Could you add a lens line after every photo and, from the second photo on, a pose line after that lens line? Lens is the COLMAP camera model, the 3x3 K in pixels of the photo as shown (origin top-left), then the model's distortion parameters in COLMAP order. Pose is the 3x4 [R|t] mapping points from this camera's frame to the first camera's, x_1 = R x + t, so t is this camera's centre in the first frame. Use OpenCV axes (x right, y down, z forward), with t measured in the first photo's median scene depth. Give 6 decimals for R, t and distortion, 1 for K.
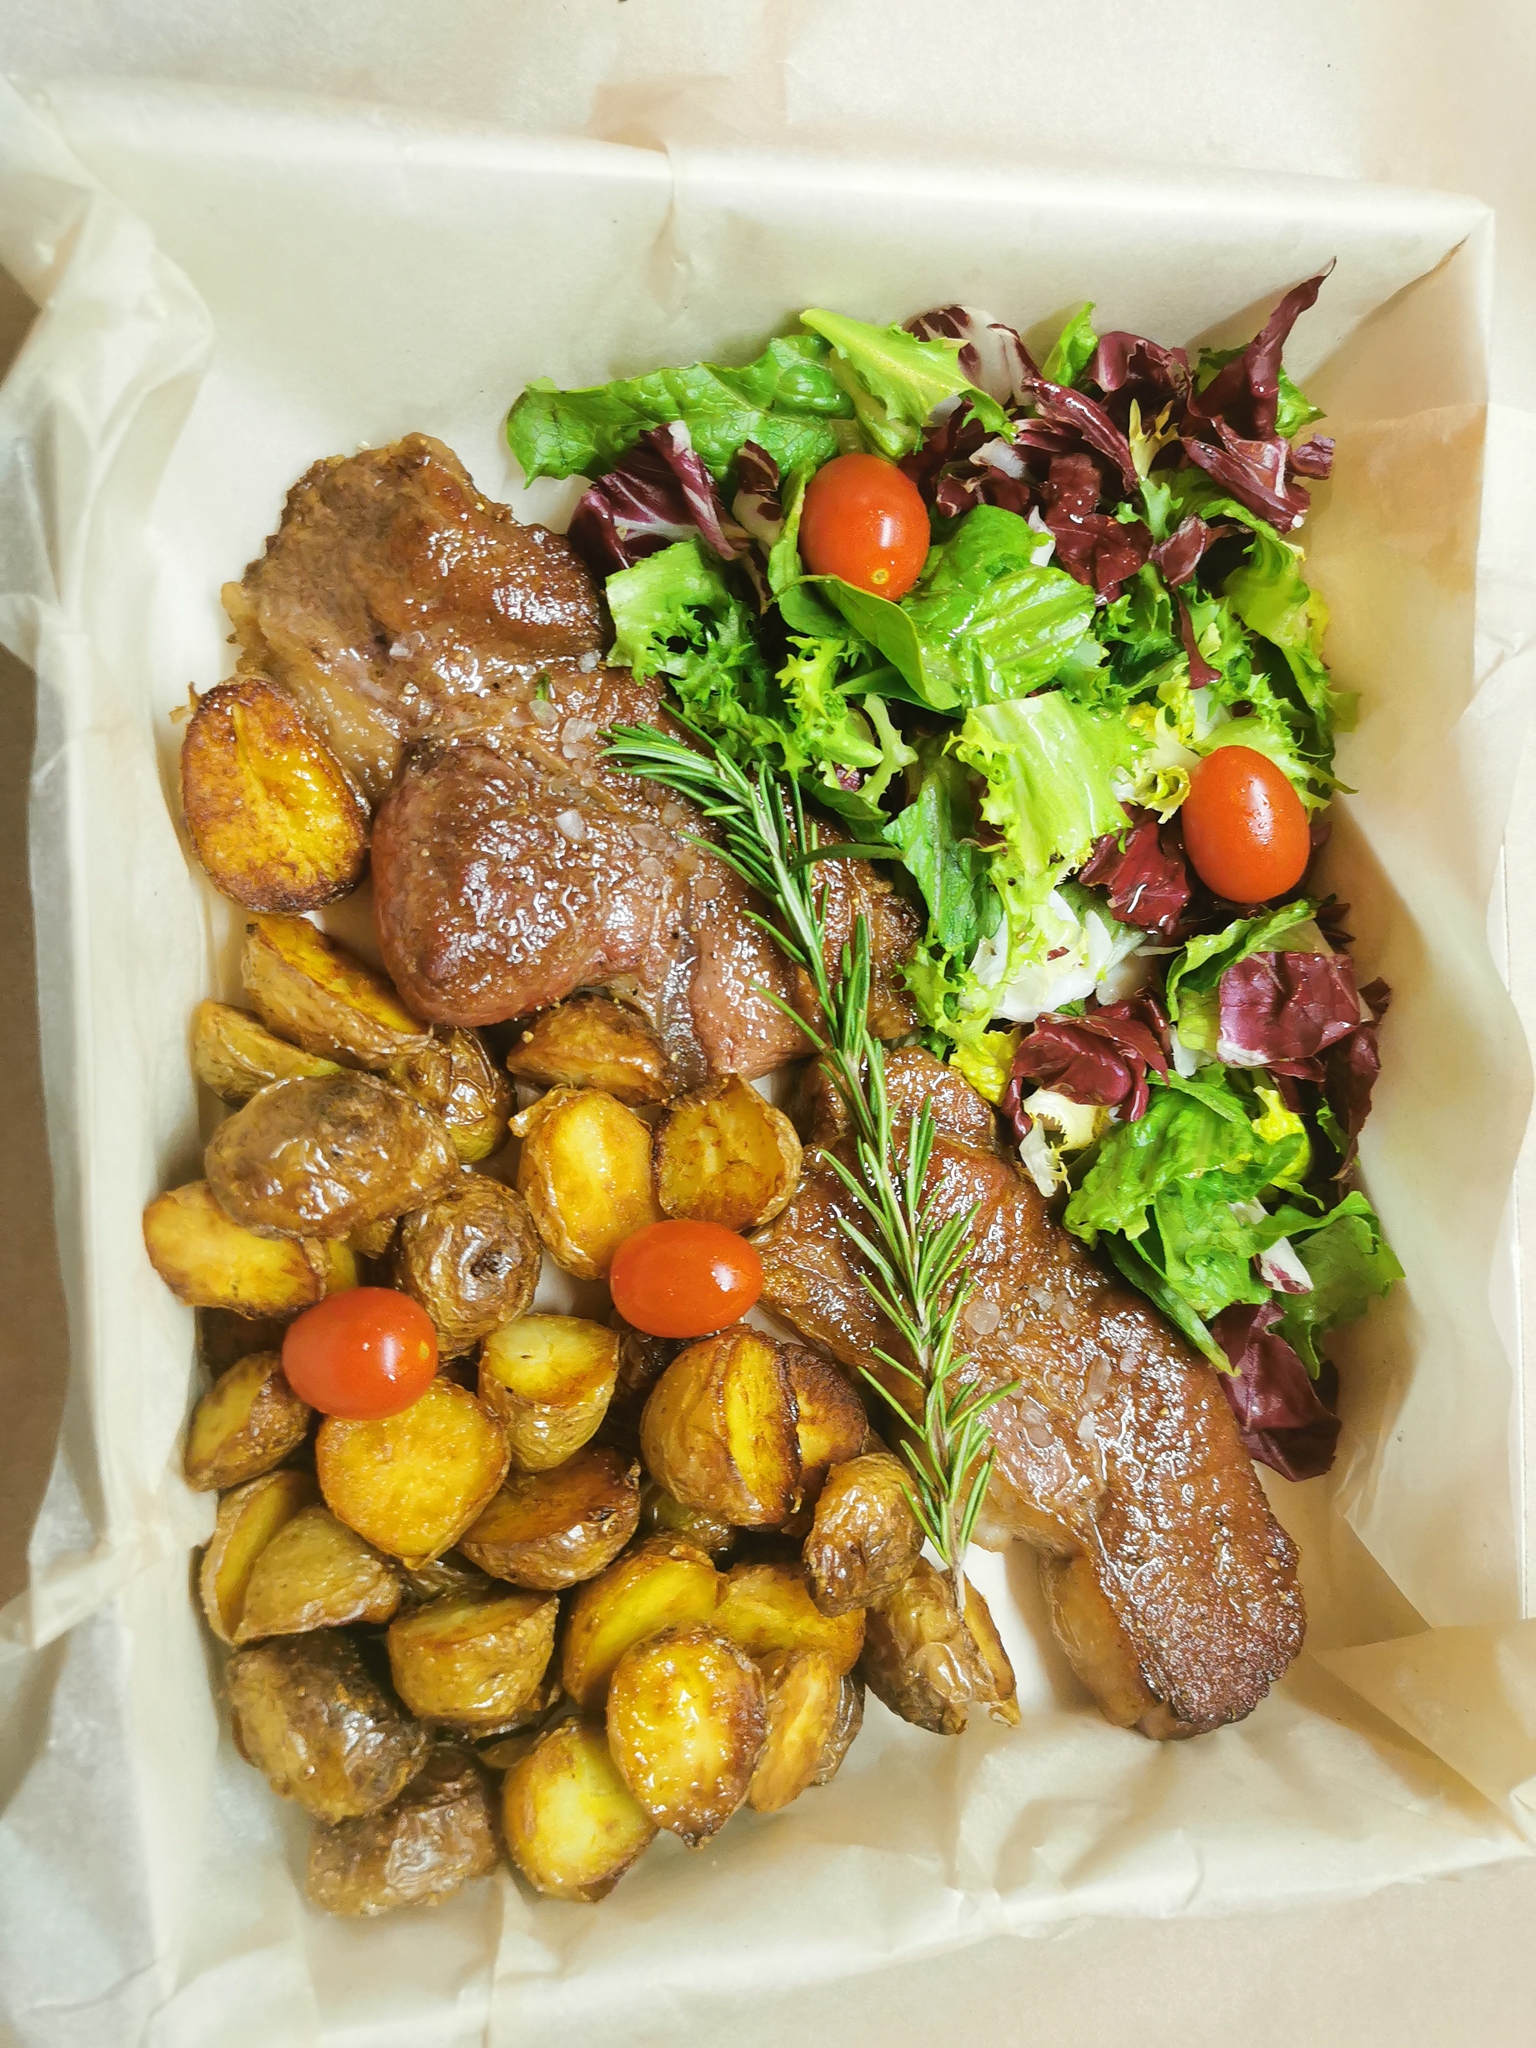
lens RADIAL K [[1603.2, 0, 768.0], [0, 1603.2, 1024.0], [0, 0, 1]] dist [0.046339, -0.061314]
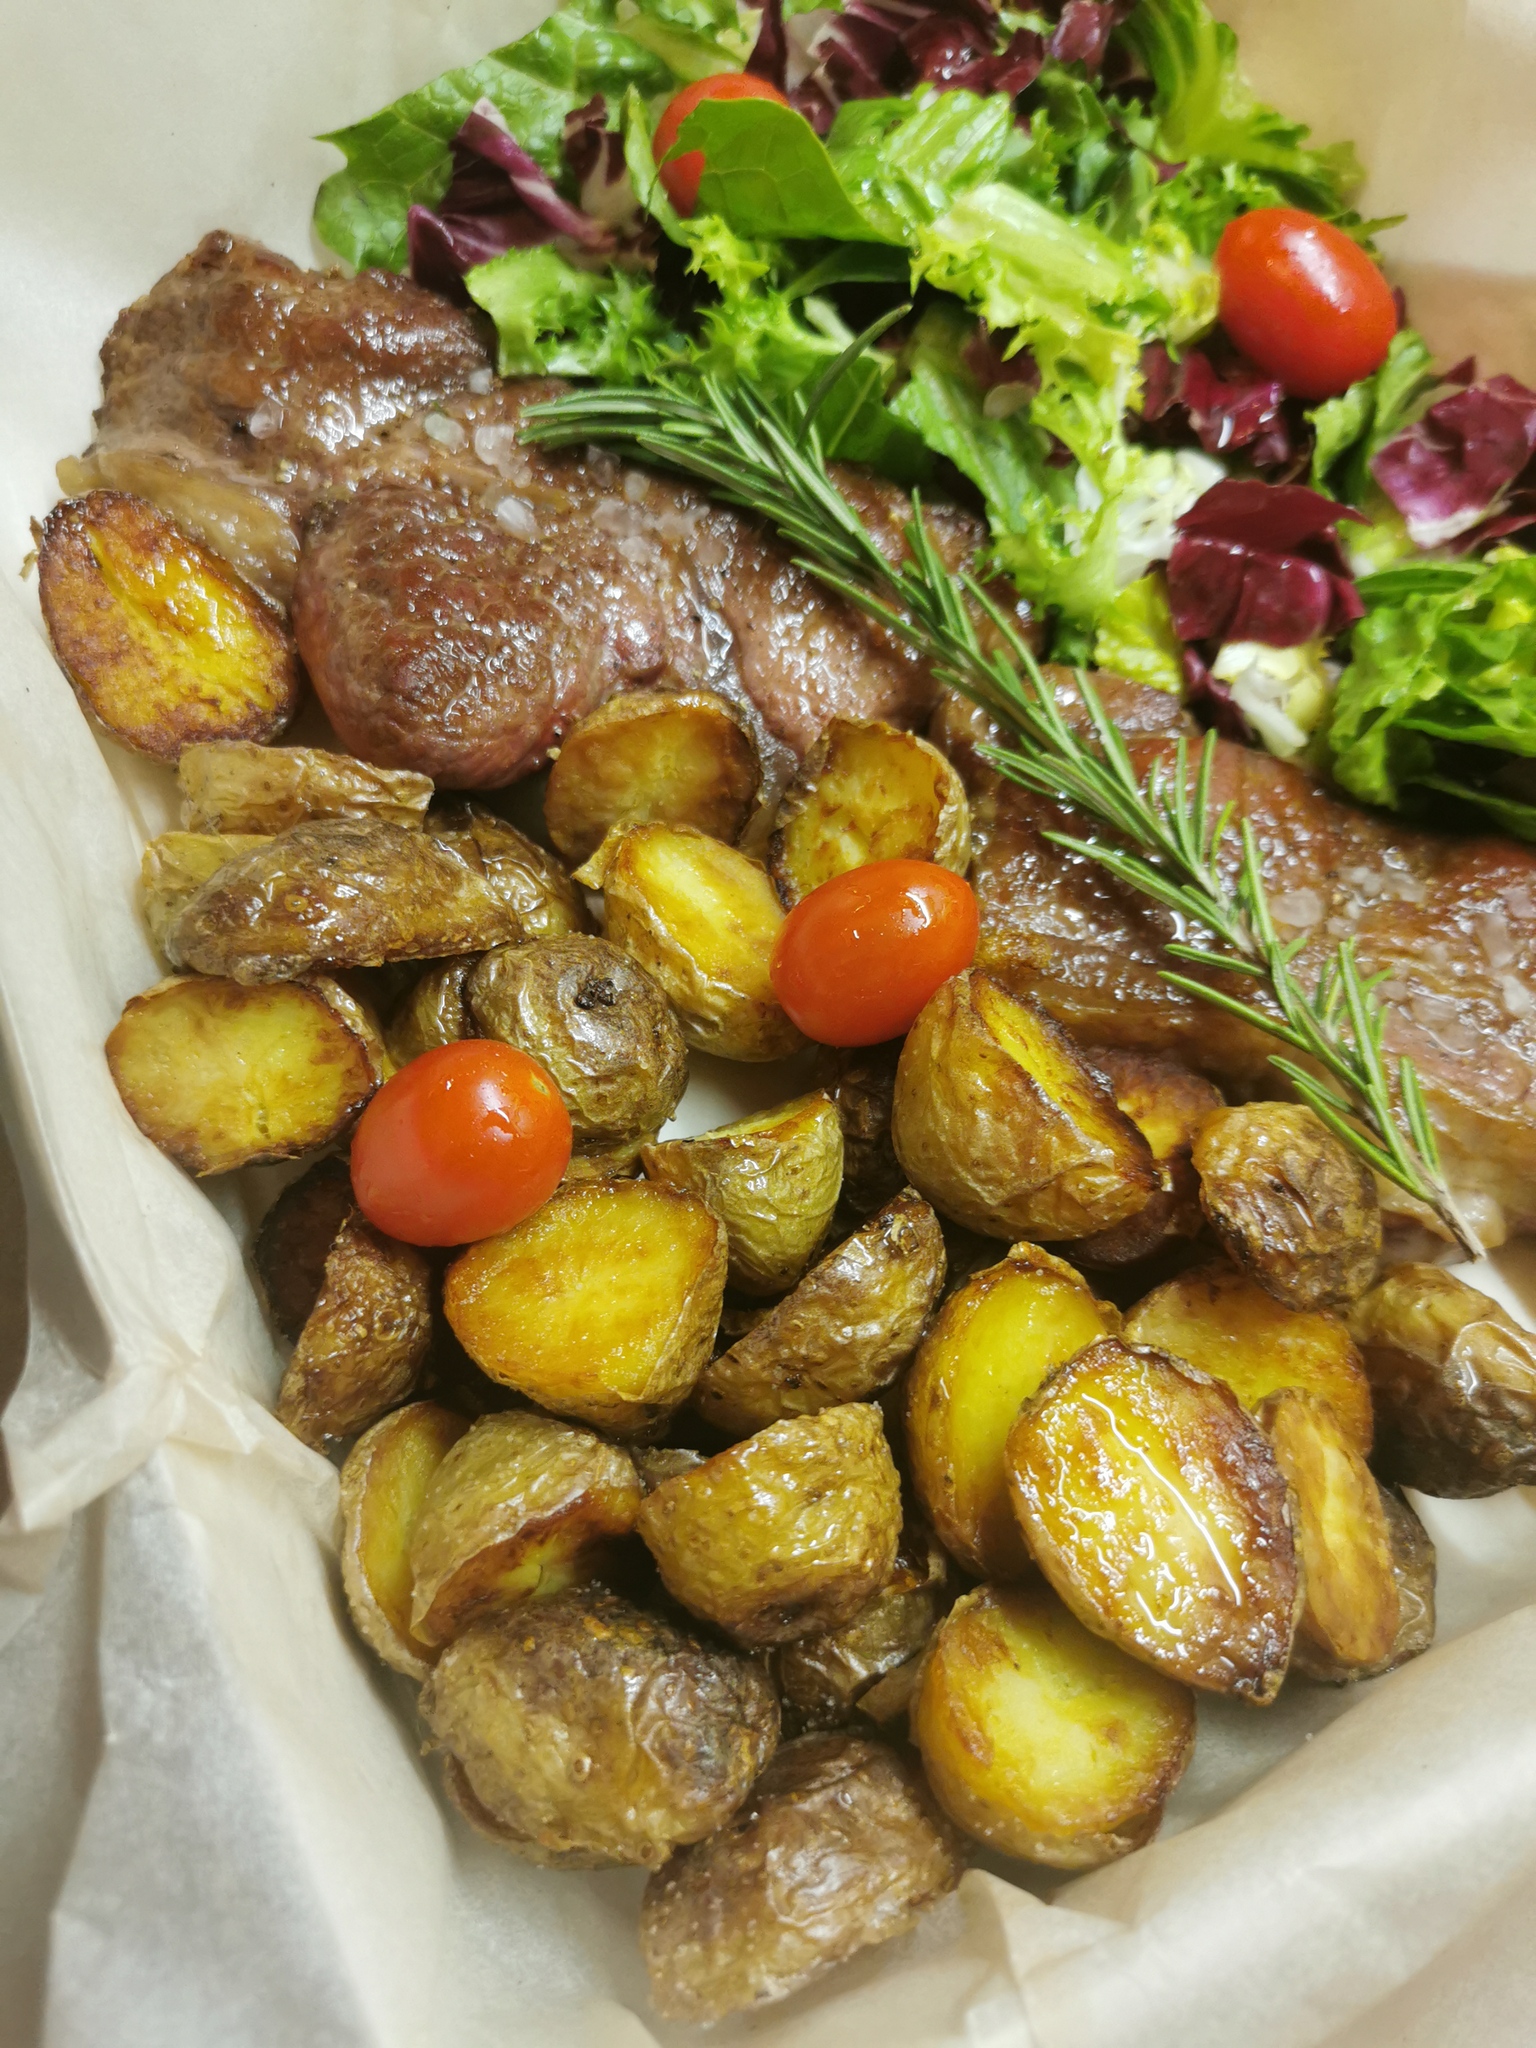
lens RADIAL K [[1629.3, 0, 768.0], [0, 1629.3, 1024.0], [0, 0, 1]] dist [0.055958, -0.122196]
pose [[0.918500, -0.395419, -0.001502, -0.110559], [0.368765, 0.857946, -0.357687, 0.445350], [0.142724, 0.327982, 0.933840, 0.351816]]
